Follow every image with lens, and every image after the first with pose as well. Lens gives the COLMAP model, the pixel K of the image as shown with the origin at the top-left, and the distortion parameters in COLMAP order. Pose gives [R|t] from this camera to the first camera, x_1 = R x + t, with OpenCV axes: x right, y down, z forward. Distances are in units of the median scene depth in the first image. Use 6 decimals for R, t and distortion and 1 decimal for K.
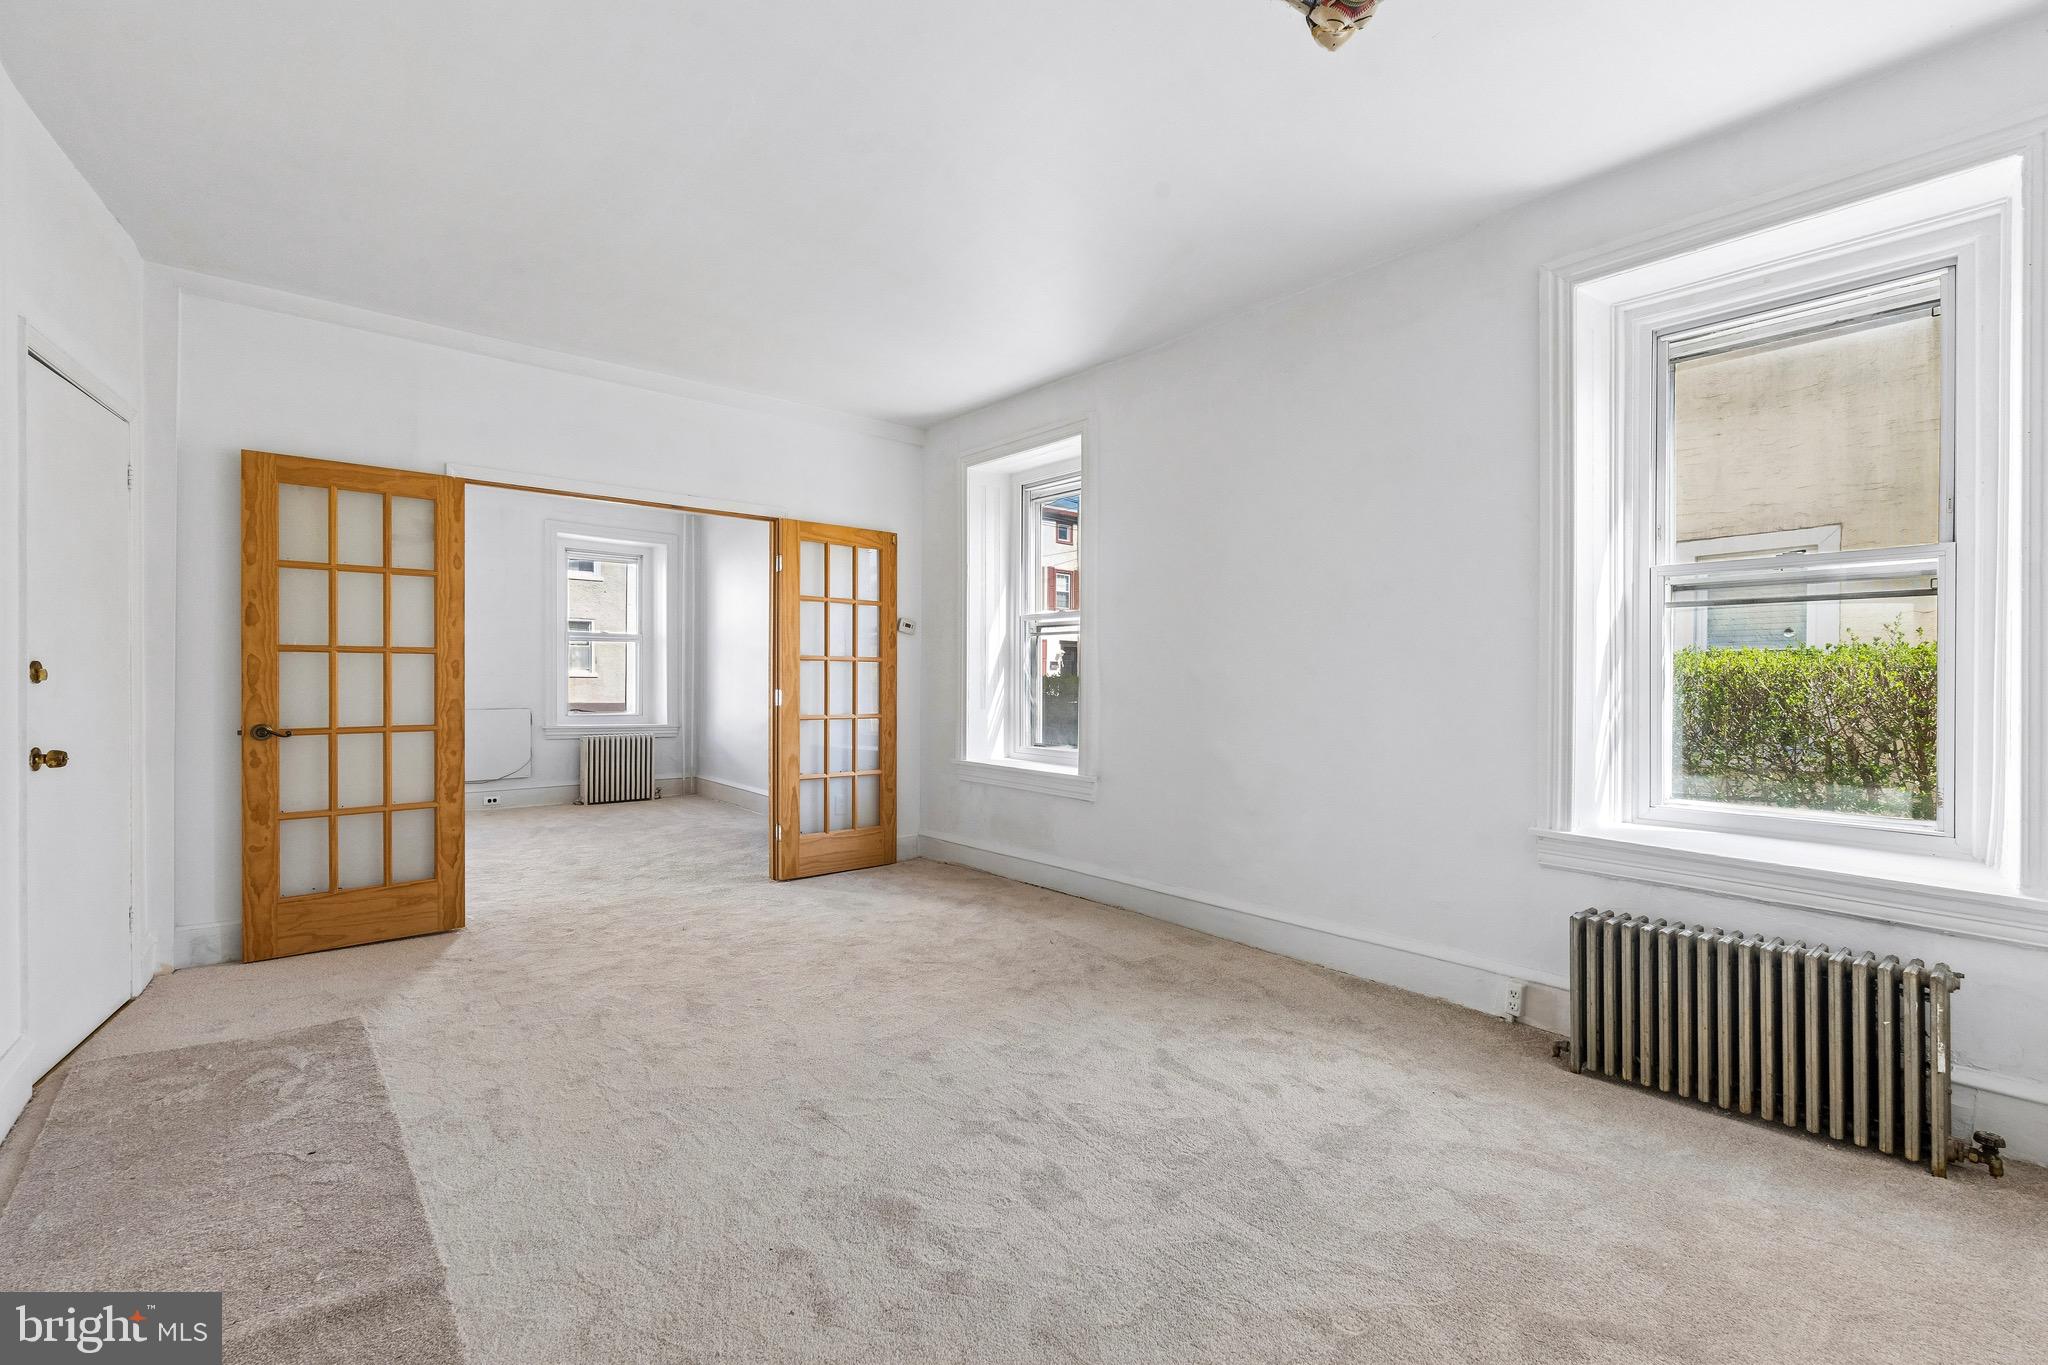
lens RADIAL K [[871.4, 0, 1042.8], [0, 871.4, 686.5], [0, 0, 1]] dist [0.000670, 0.000423]
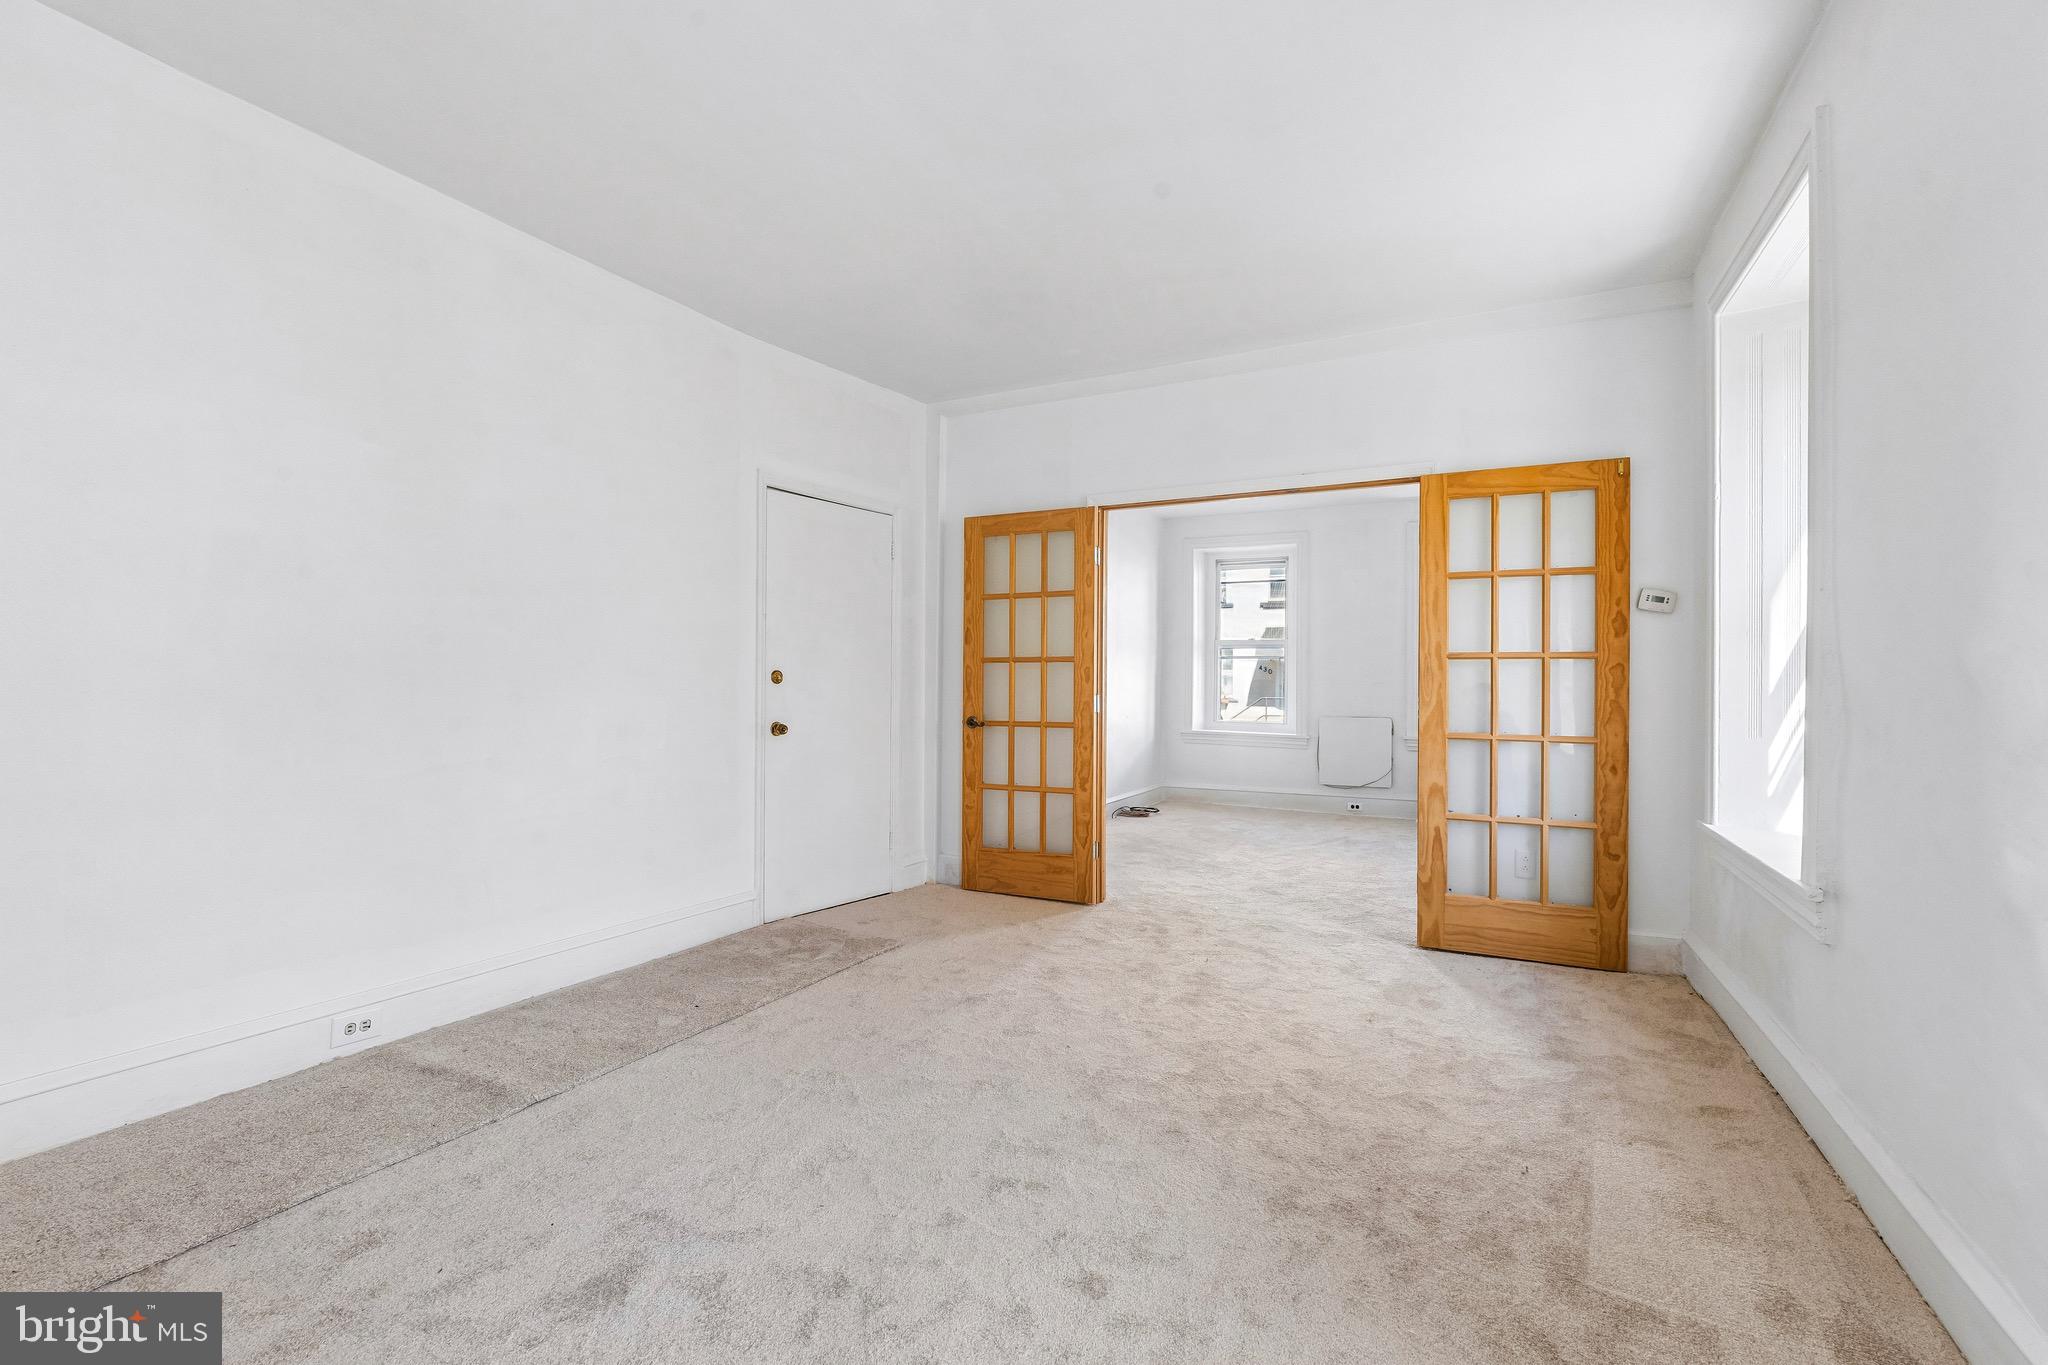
lens RADIAL K [[903.8, 0, 1034.9], [0, 903.8, 682.7], [0, 0, 1]] dist [-0.004598, -0.000072]
pose [[0.378726, -0.004017, -0.925500, 0.411779], [-0.012581, 0.999876, -0.009488, 0.002558], [0.925423, 0.015237, 0.378629, 0.509261]]
